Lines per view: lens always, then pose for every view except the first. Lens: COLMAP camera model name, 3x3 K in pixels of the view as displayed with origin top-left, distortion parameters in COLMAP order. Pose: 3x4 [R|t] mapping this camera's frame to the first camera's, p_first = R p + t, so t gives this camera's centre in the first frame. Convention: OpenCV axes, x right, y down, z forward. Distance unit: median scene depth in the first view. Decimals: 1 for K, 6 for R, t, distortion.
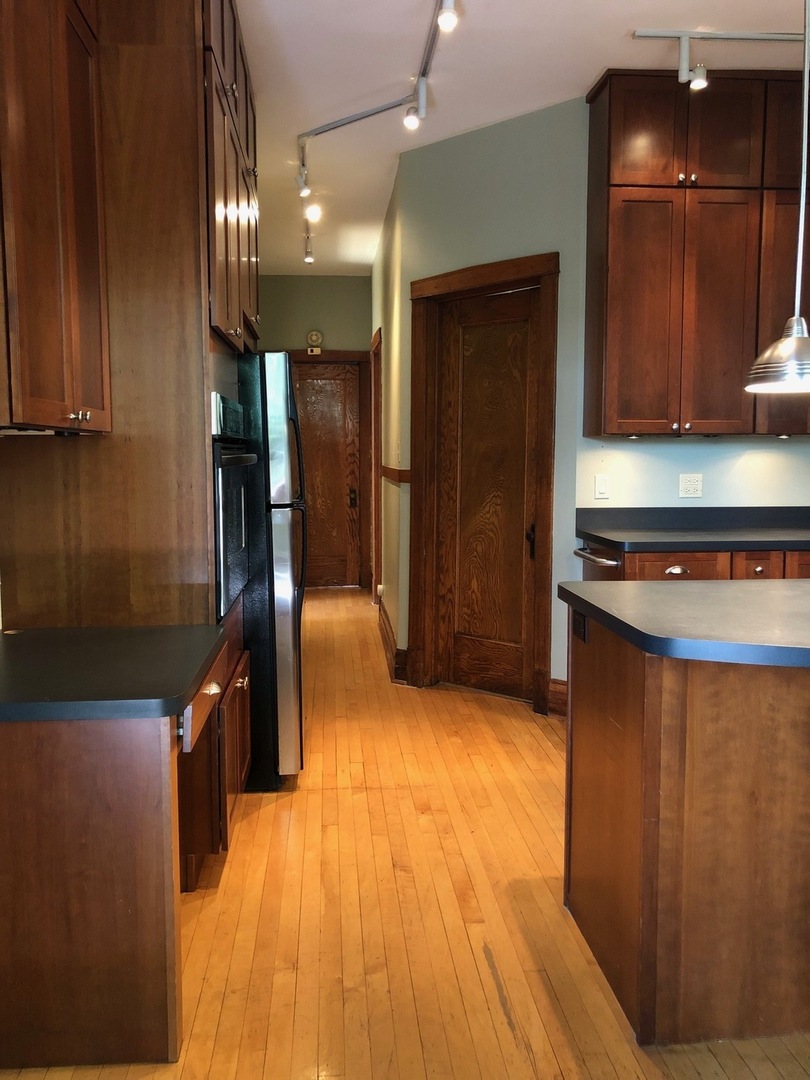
lens RADIAL K [[888.7, 0, 401.5], [0, 888.7, 516.3], [0, 0, 1]] dist [0.075614, -0.092393]
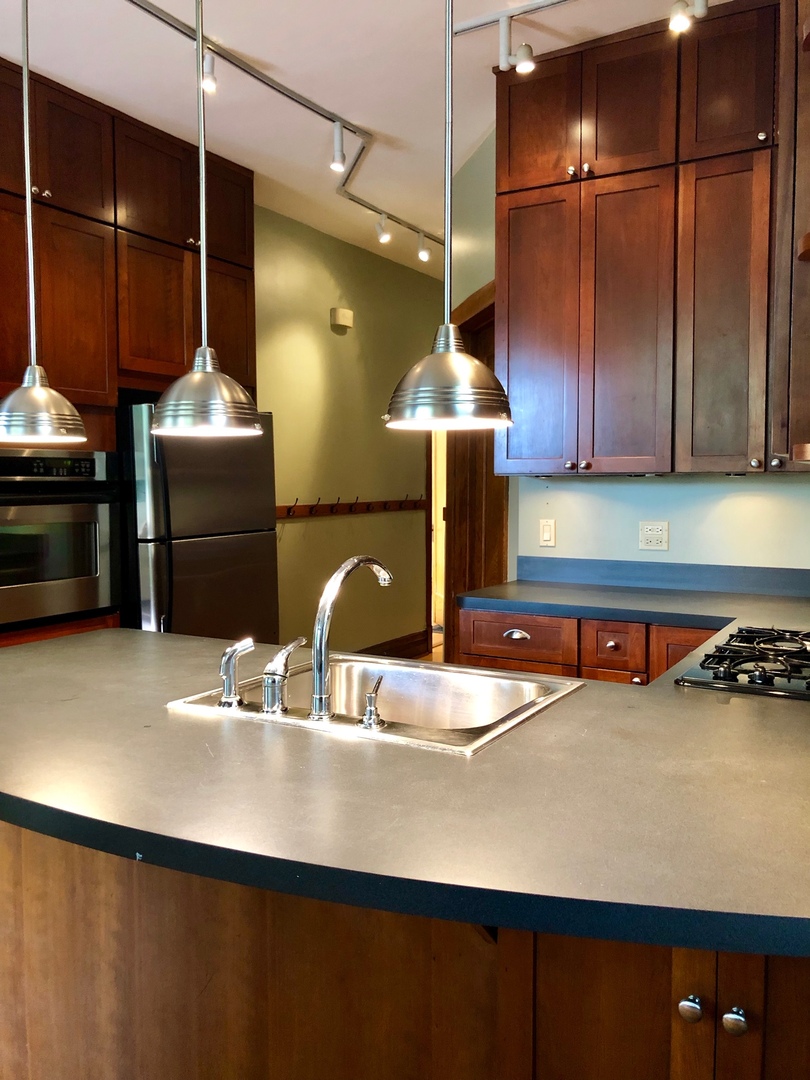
lens RADIAL K [[880.7, 0, 404.7], [0, 880.7, 526.7], [0, 0, 1]] dist [0.000293, 0.001316]
pose [[0.817073, 0.031028, -0.575698, 0.658945], [-0.041113, 0.999144, -0.004500, -0.032486], [0.575066, 0.027345, 0.817650, 0.240335]]
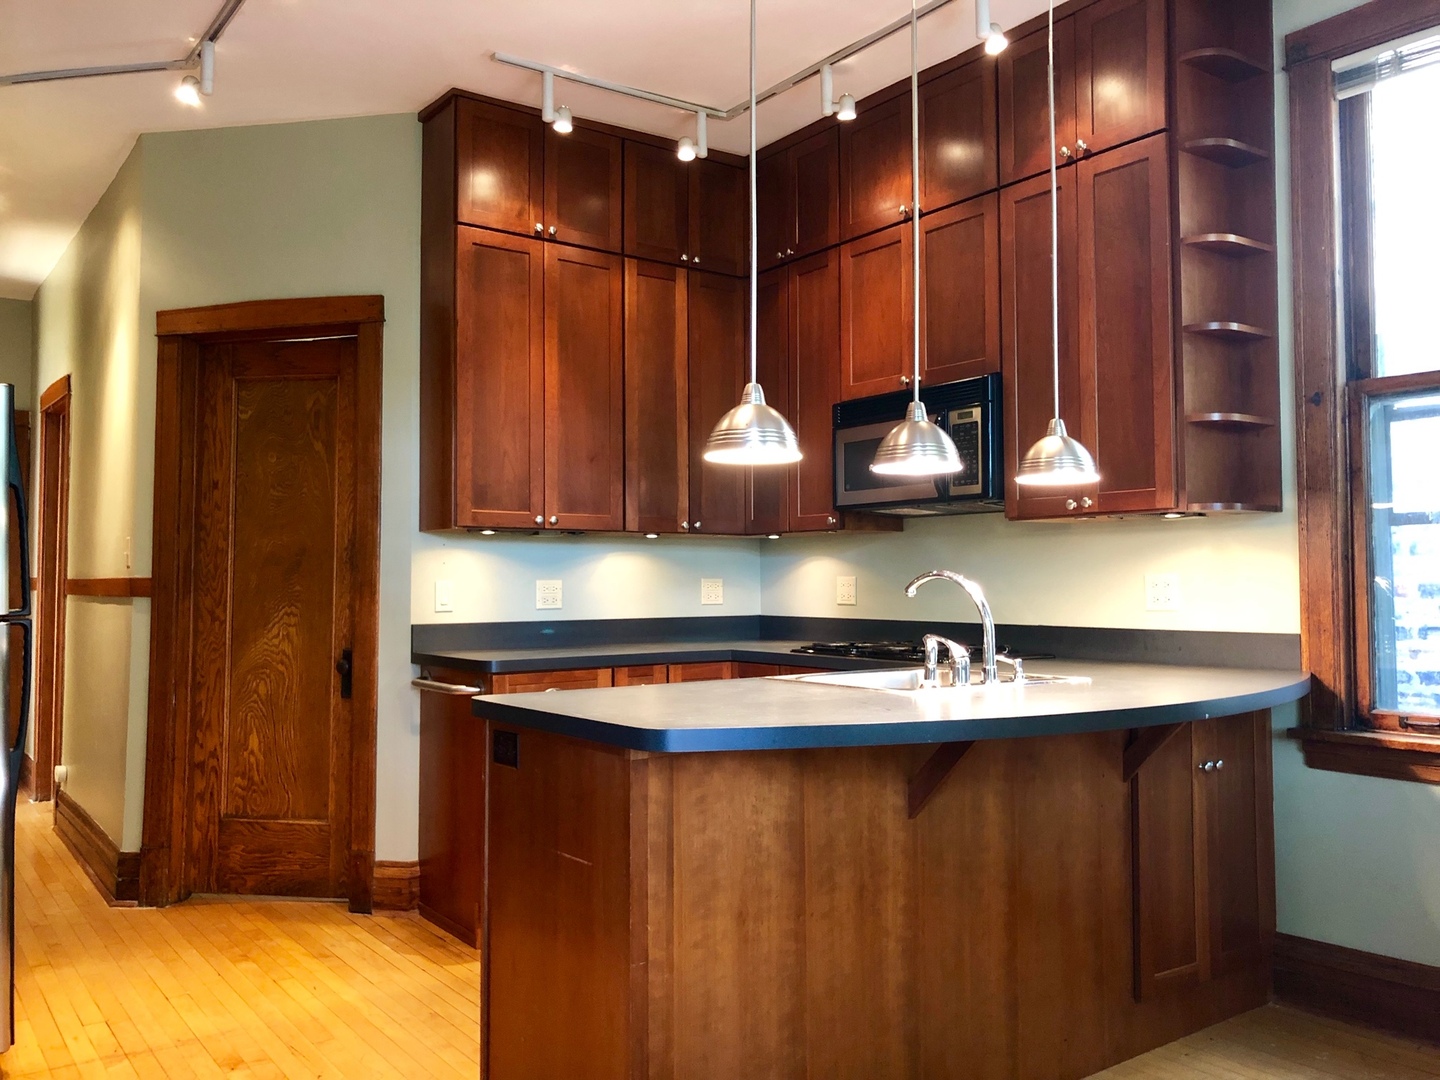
lens RADIAL K [[1185.0, 0, 711.7], [0, 1185.0, 520.0], [0, 0, 1]] dist [0.075614, -0.092393]
pose [[0.858808, 0.026125, 0.511630, -0.114111], [0.037981, 0.992703, -0.114444, 0.030415], [-0.510887, 0.117718, 0.851550, -0.005262]]
